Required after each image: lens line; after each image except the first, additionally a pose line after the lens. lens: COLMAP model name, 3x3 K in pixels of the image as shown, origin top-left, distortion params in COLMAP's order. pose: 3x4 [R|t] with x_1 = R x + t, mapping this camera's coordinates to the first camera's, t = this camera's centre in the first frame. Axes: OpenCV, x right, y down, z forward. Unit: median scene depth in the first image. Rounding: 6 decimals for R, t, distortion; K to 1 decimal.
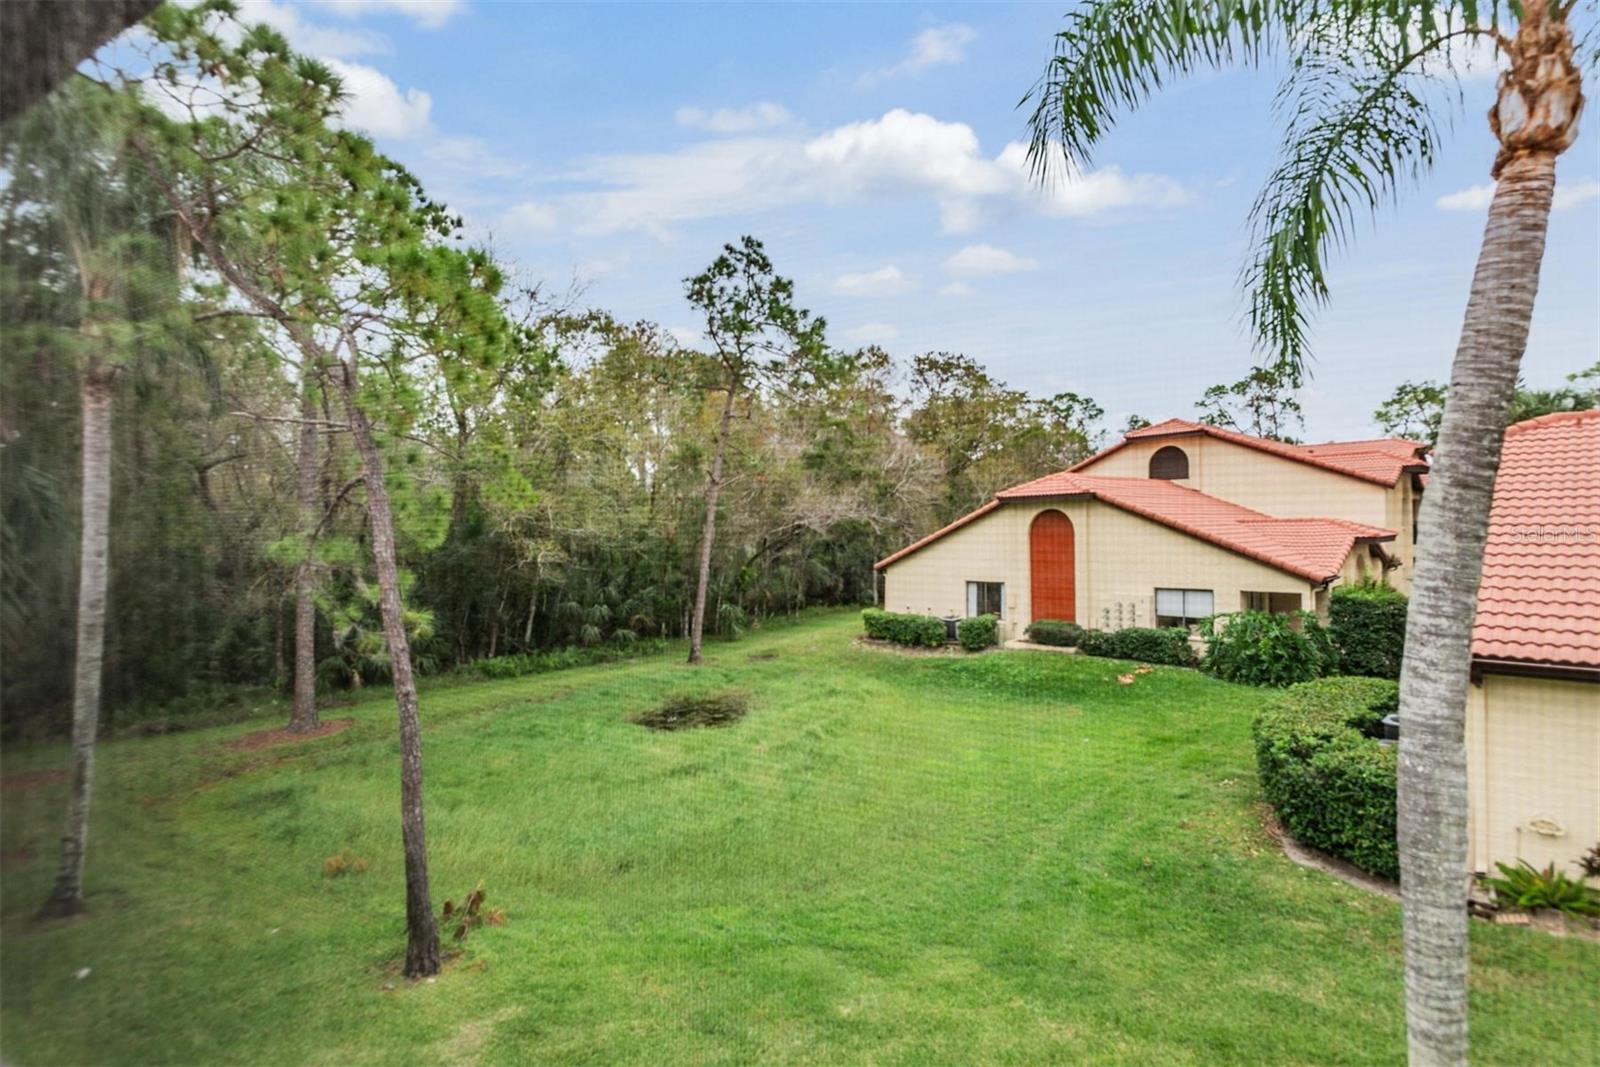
lens RADIAL K [[769.5, 0, 783.1], [0, 769.5, 534.6], [0, 0, 1]] dist [0.029043, -0.007862]
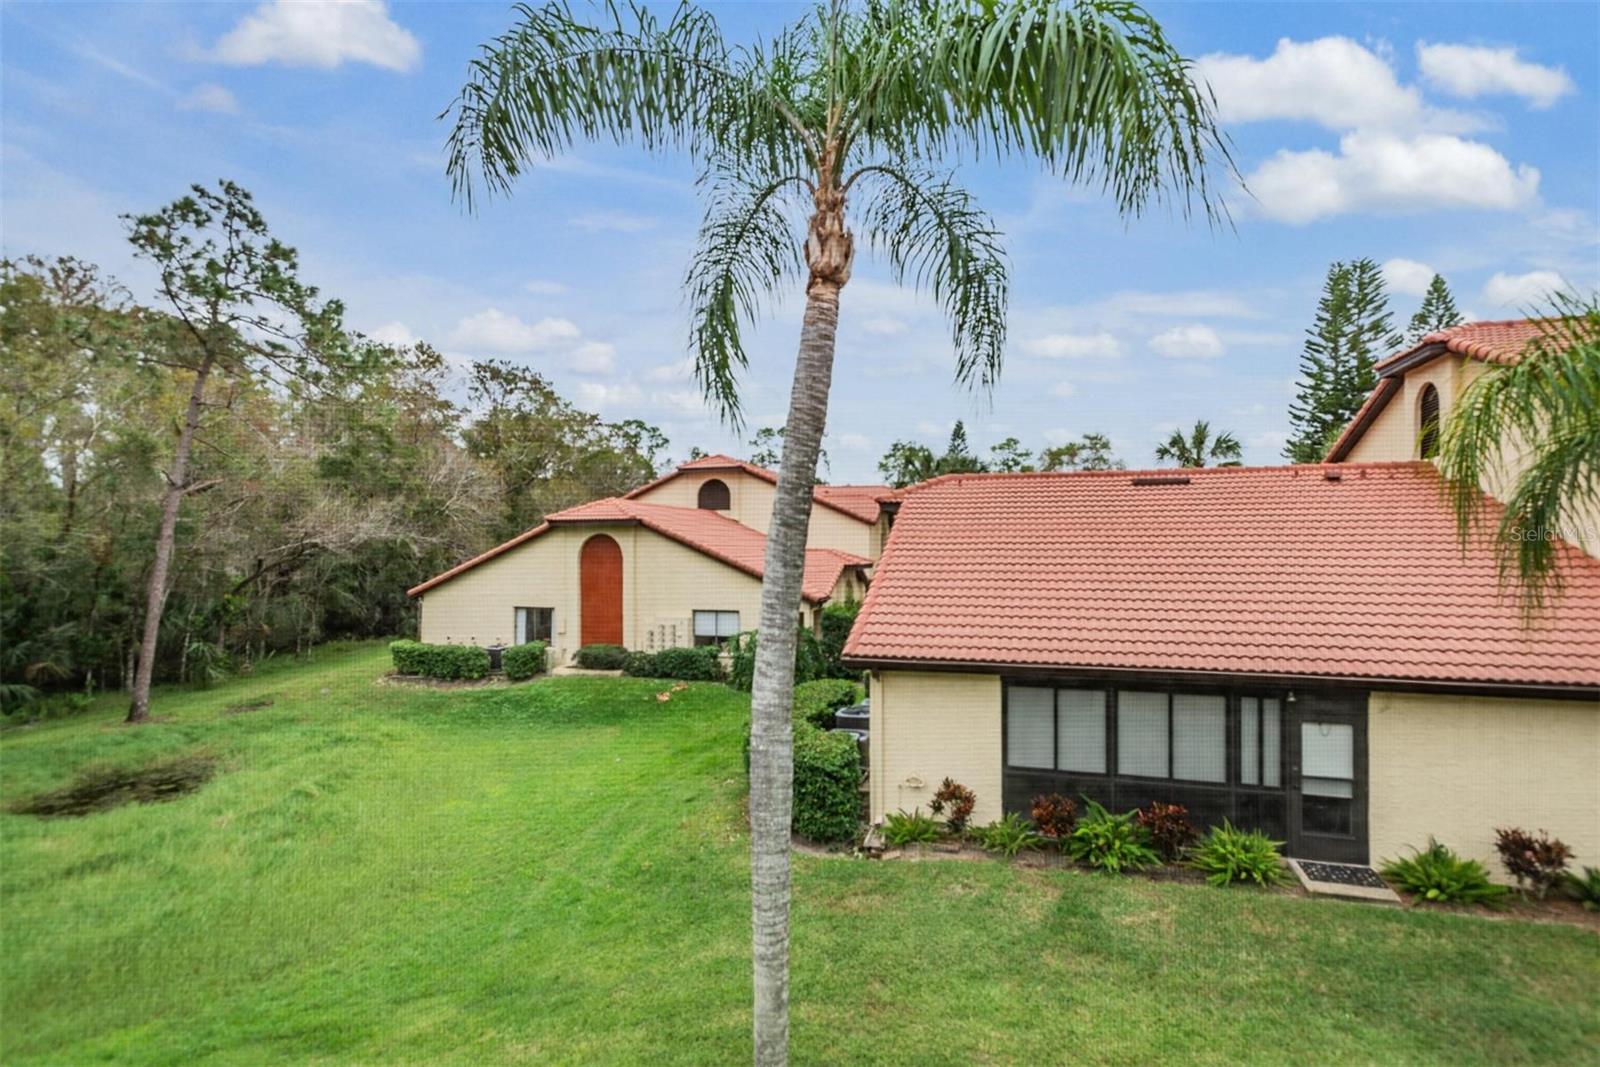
lens RADIAL K [[796.9, 0, 802.9], [0, 796.9, 555.7], [0, 0, 1]] dist [0.029204, -0.008885]
pose [[0.855416, 0.015757, 0.517703, 0.034669], [-0.014009, 0.999875, -0.007285, -0.000574], [-0.517753, -0.001020, 0.855530, -0.025325]]
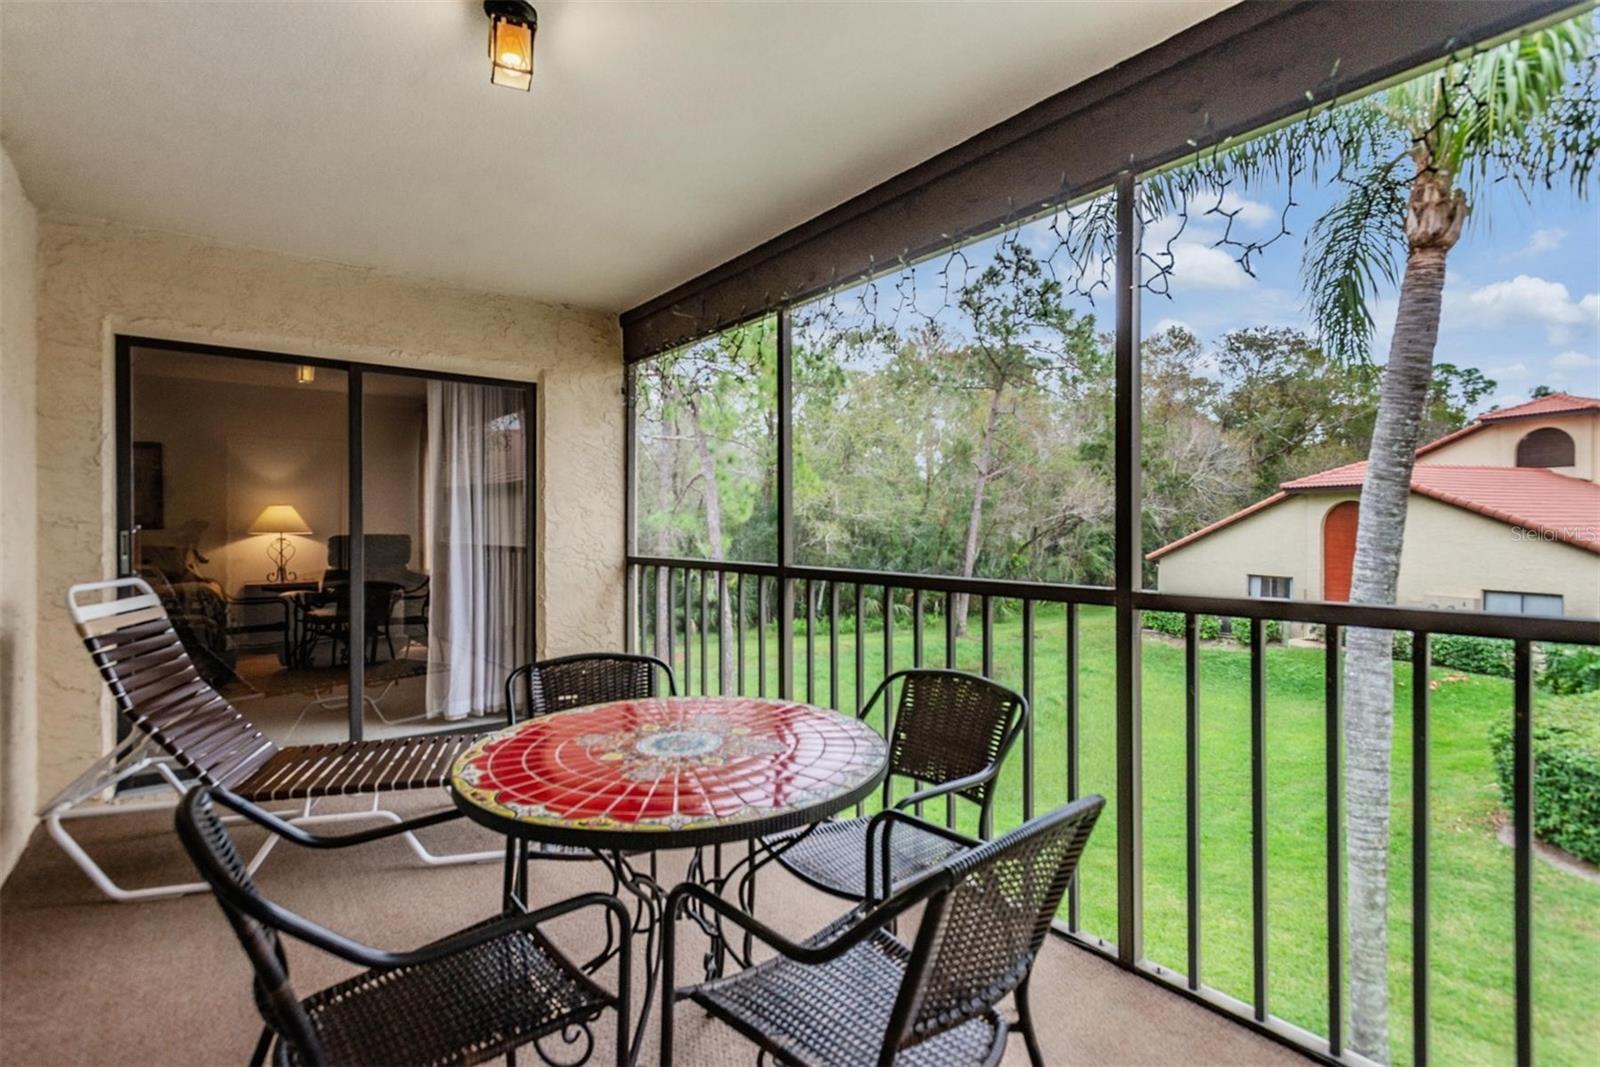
lens RADIAL K [[769.5, 0, 783.1], [0, 769.5, 534.6], [0, 0, 1]] dist [0.029043, -0.007862]
pose [[0.927509, 0.025636, -0.372920, 0.065513], [-0.021062, 0.999645, 0.016335, 0.007243], [0.373206, -0.007296, 0.927720, -0.129771]]
